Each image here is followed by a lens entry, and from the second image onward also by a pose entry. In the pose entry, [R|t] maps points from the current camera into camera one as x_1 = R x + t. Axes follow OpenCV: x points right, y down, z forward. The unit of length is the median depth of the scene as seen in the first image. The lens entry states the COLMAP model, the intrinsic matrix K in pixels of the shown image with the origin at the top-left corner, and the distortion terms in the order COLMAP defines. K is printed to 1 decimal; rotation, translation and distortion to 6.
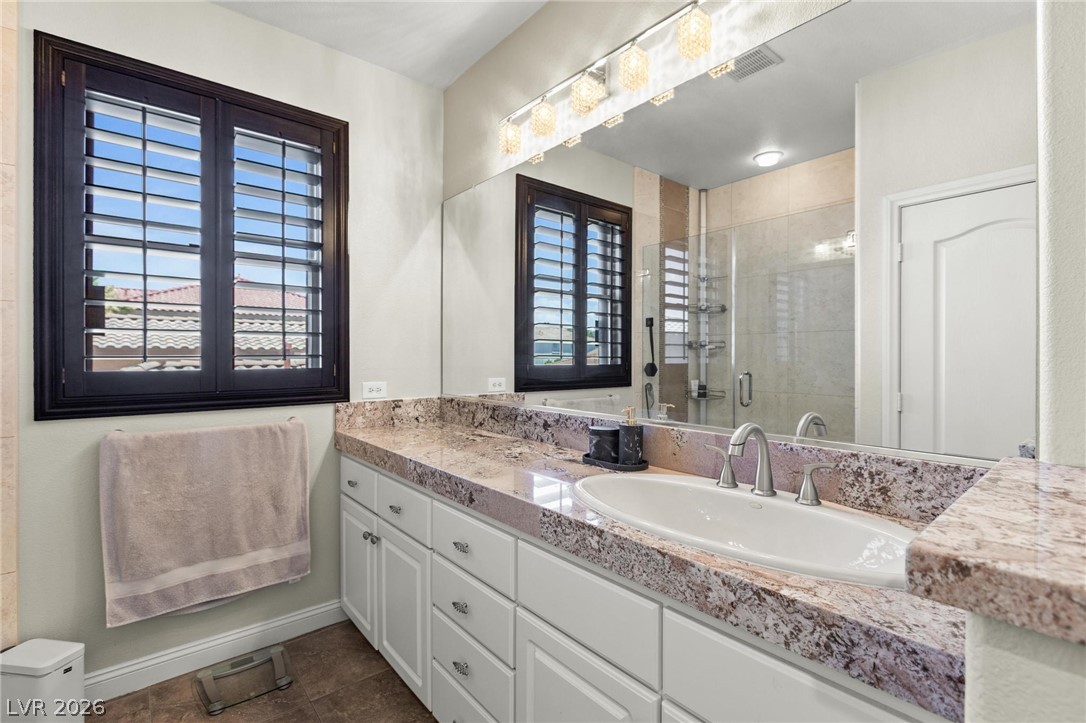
lens RADIAL K [[497.3, 0, 537.0], [0, 497.3, 355.5], [0, 0, 1]] dist [-0.012454, 0.001421]
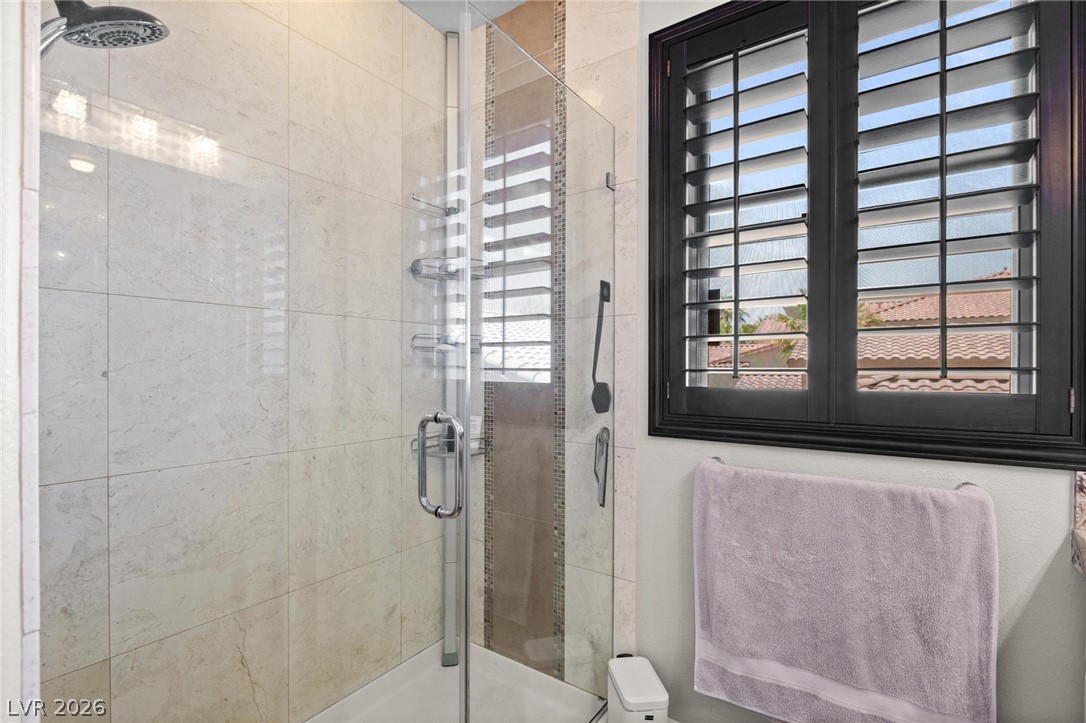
lens RADIAL K [[497.3, 0, 545.3], [0, 497.3, 368.6], [0, 0, 1]] dist [-0.012454, 0.001421]
pose [[0.268365, 0.004976, -0.963305, -0.092365], [-0.000922, 0.999988, 0.004909, -0.002499], [0.963317, -0.000430, 0.268366, 0.385175]]
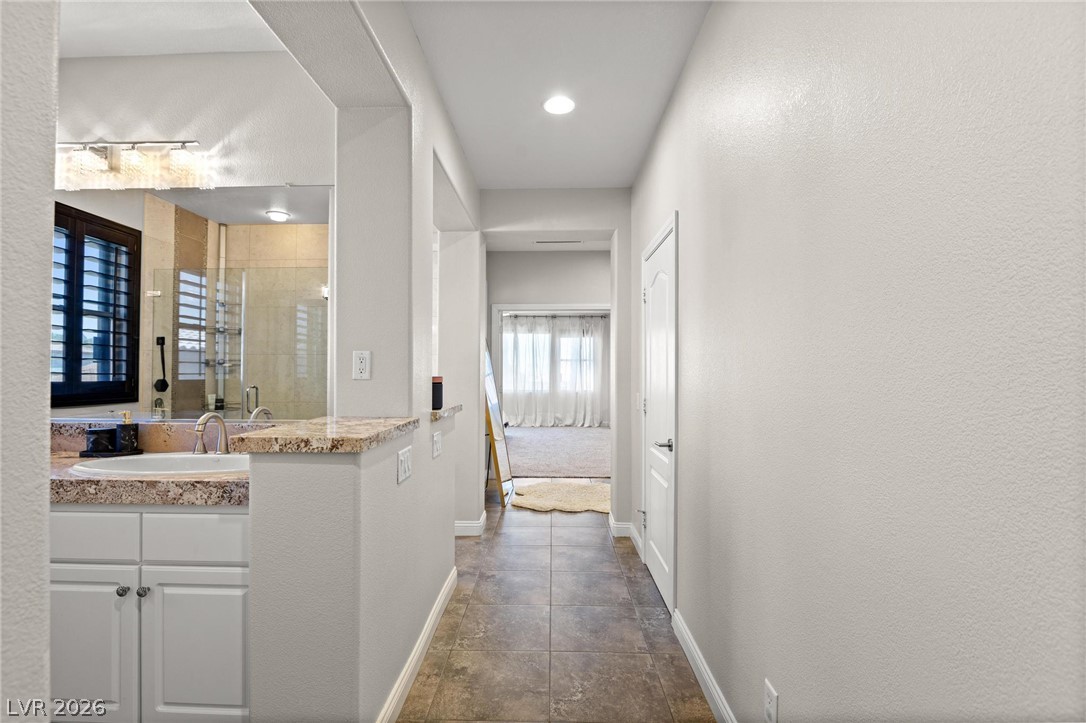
lens RADIAL K [[497.3, 0, 543.3], [0, 497.3, 364.8], [0, 0, 1]] dist [-0.012454, 0.001421]
pose [[0.653044, 0.011563, 0.757232, -0.072522], [-0.001739, 0.999904, -0.013769, -0.005072], [-0.757318, 0.007675, 0.653001, -0.587694]]
